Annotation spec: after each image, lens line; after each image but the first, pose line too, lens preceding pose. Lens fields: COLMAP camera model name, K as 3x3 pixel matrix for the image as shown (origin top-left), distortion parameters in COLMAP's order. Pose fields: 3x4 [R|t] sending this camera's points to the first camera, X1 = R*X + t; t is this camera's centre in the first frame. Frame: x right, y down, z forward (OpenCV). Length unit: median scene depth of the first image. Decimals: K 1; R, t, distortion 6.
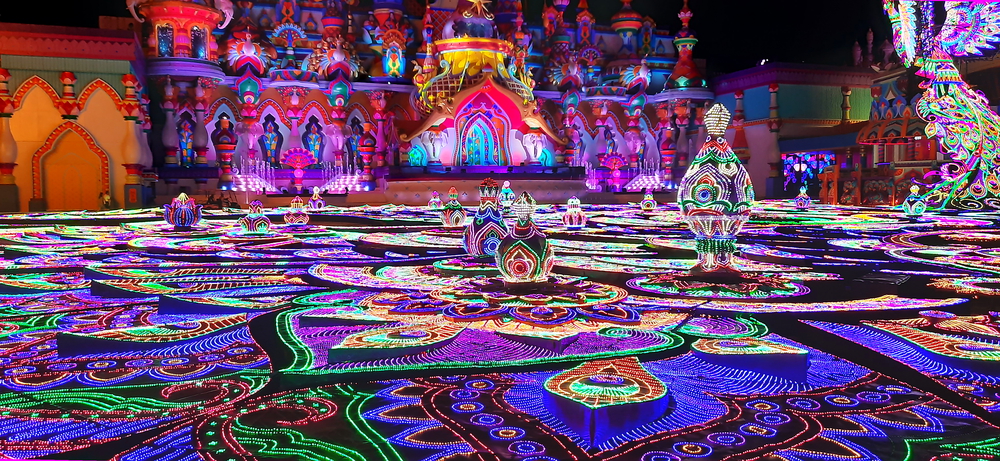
lens RADIAL K [[767.7, 0, 500.0], [0, 767.7, 230.5], [0, 0, 1]] dist [0.015616, -0.001787]
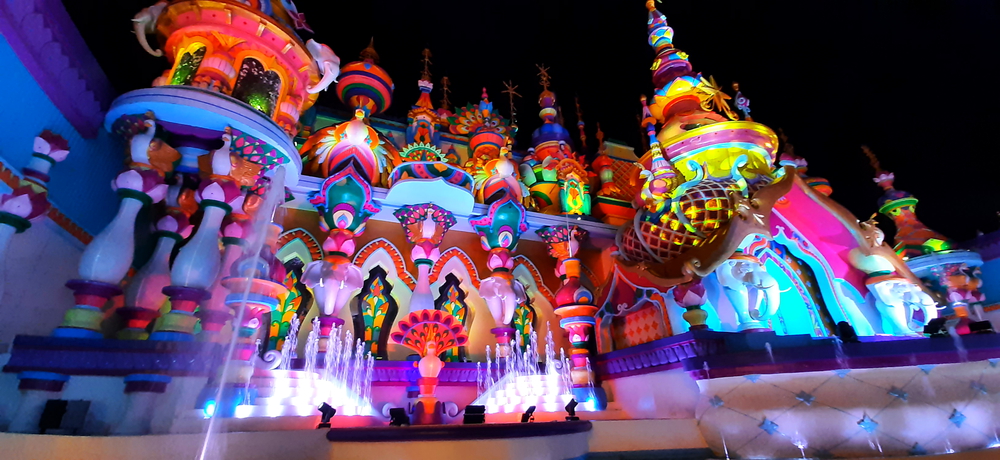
lens RADIAL K [[389.5, 0, 494.7], [0, 389.5, 234.3], [0, 0, 1]] dist [0.020797, -0.016205]
pose [[0.999749, -0.020496, -0.009069, -0.217985], [0.013888, 0.884113, -0.467067, -0.037362], [0.017591, 0.466824, 0.884175, 0.760197]]
